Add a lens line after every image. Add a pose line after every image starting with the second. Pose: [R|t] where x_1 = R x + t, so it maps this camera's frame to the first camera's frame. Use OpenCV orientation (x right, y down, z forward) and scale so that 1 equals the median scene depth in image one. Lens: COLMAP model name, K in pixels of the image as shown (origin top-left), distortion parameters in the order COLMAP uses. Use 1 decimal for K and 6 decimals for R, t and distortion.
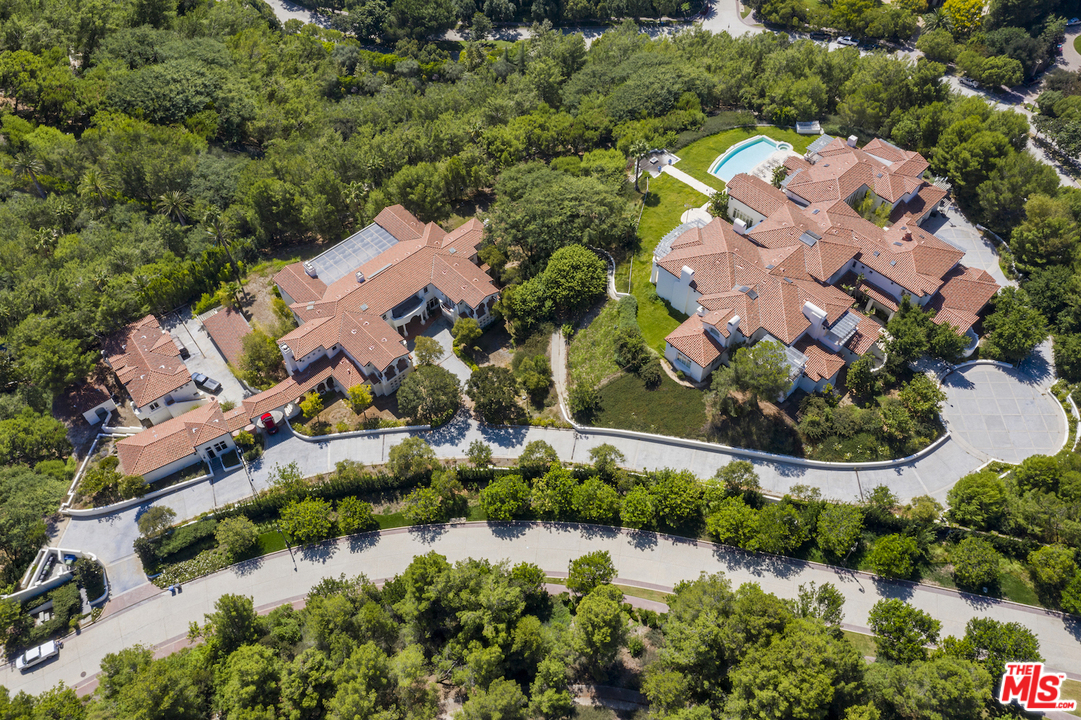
lens RADIAL K [[821.4, 0, 541.2], [0, 821.4, 358.9], [0, 0, 1]] dist [-0.021918, 0.012861]
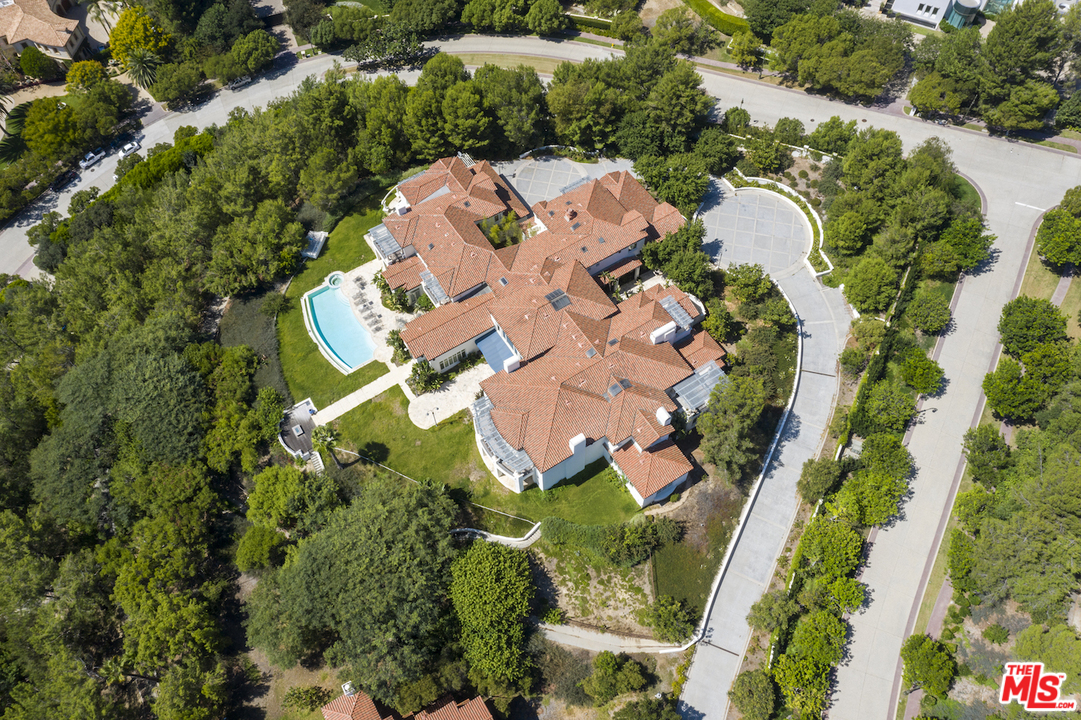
lens RADIAL K [[821.4, 0, 540.7], [0, 821.4, 362.2], [0, 0, 1]] dist [-0.021918, 0.012861]
pose [[0.198291, -0.838414, 0.507683, -0.166635], [0.789097, 0.443796, 0.424701, -0.495960], [-0.581383, 0.316397, 0.749591, 0.381792]]
